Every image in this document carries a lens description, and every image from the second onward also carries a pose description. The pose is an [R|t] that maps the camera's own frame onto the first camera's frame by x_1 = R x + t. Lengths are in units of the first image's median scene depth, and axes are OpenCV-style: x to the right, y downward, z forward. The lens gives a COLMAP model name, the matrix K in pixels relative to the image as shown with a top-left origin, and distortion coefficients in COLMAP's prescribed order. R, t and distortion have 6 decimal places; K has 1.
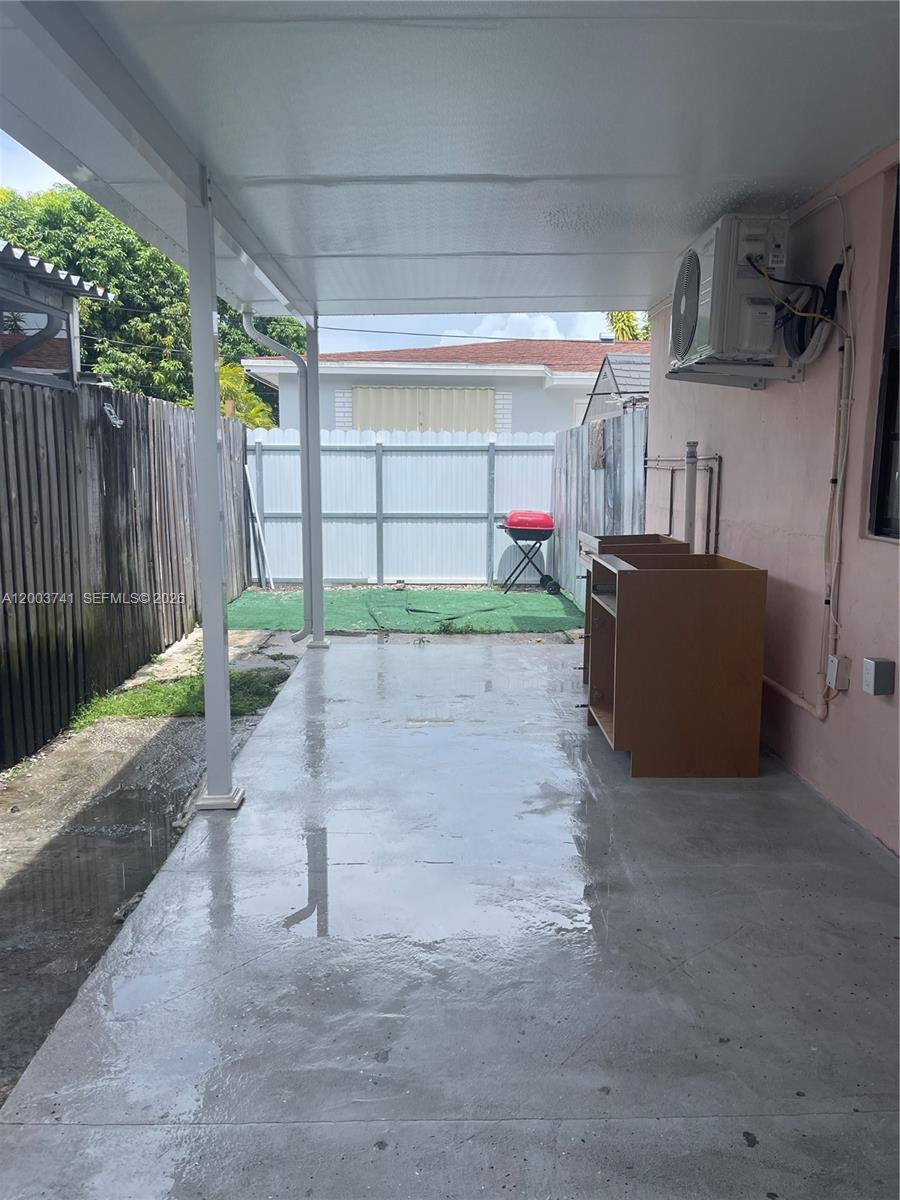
lens RADIAL K [[938.3, 0, 445.6], [0, 938.3, 601.0], [0, 0, 1]] dist [0.075412, -0.034378]
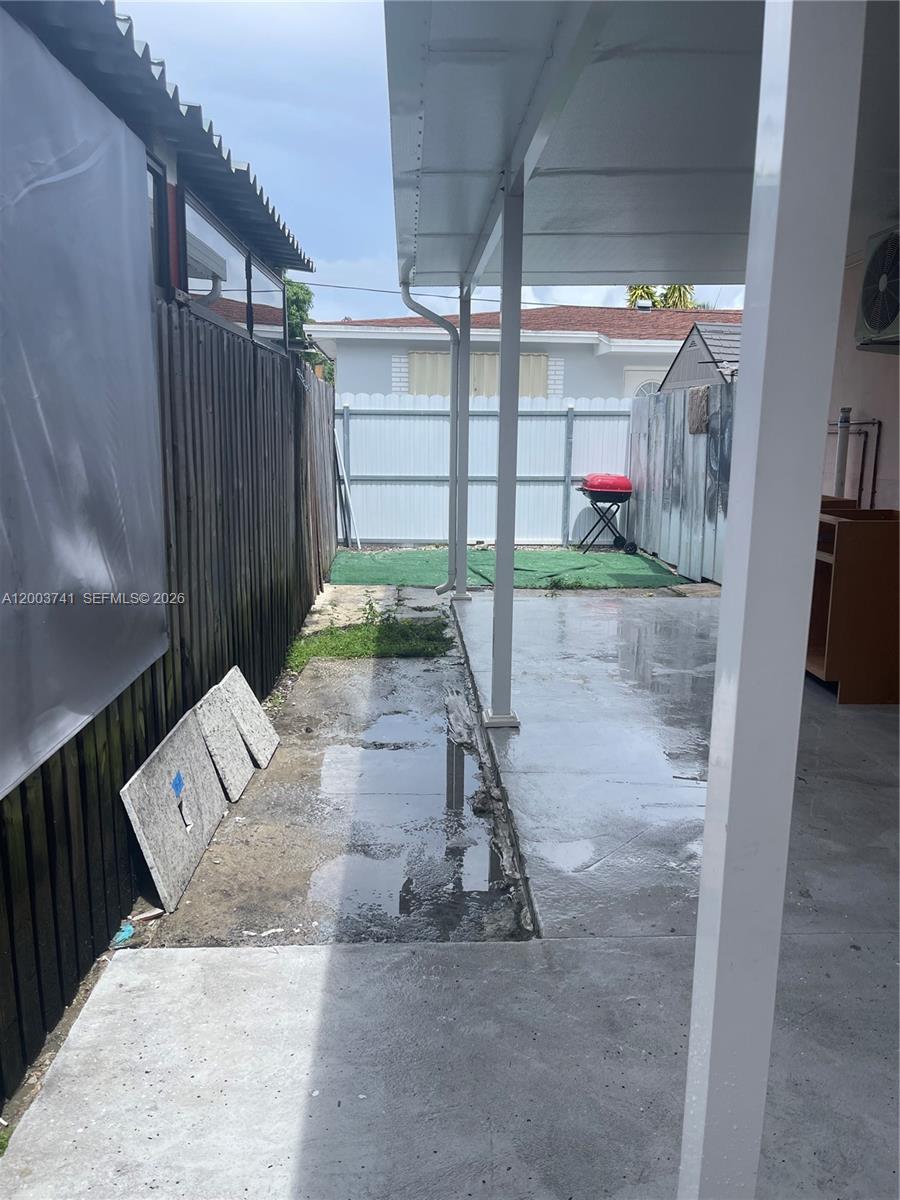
lens RADIAL K [[938.3, 0, 460.4], [0, 938.3, 600.9], [0, 0, 1]] dist [0.075412, -0.034378]
pose [[0.999578, 0.000417, 0.029041, -0.139374], [-0.001452, 0.999364, 0.035630, 0.010303], [-0.029008, -0.035657, 0.998943, -0.060003]]
